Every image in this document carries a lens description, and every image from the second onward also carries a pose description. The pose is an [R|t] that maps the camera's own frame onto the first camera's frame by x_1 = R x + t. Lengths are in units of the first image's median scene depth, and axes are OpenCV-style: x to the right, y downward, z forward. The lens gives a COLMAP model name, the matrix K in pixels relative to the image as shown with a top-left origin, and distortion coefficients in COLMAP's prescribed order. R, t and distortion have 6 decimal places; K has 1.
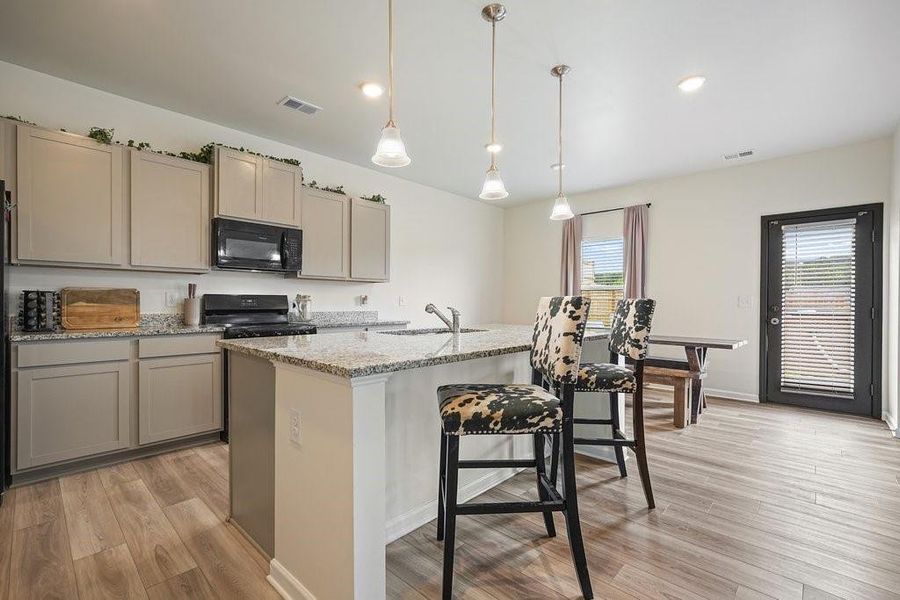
lens RADIAL K [[397.7, 0, 449.7], [0, 397.7, 306.1], [0, 0, 1]] dist [-0.003635, 0.000400]
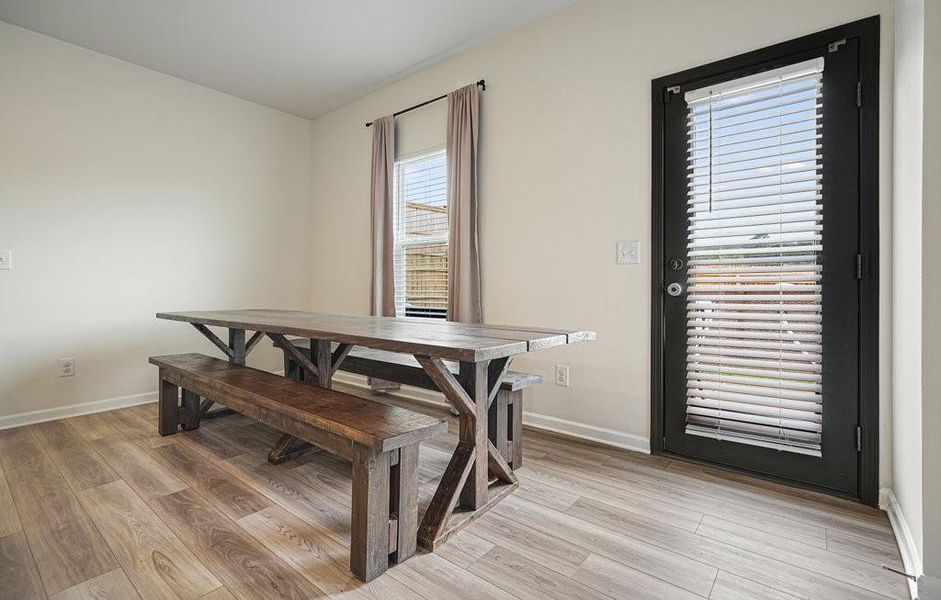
lens RADIAL K [[421.7, 0, 483.5], [0, 421.7, 290.4], [0, 0, 1]] dist [-0.002424, -0.000548]
pose [[0.997032, -0.009189, 0.076439, 0.700573], [0.008879, 0.999951, 0.004391, 0.042790], [-0.076475, -0.003699, 0.997065, 0.644039]]
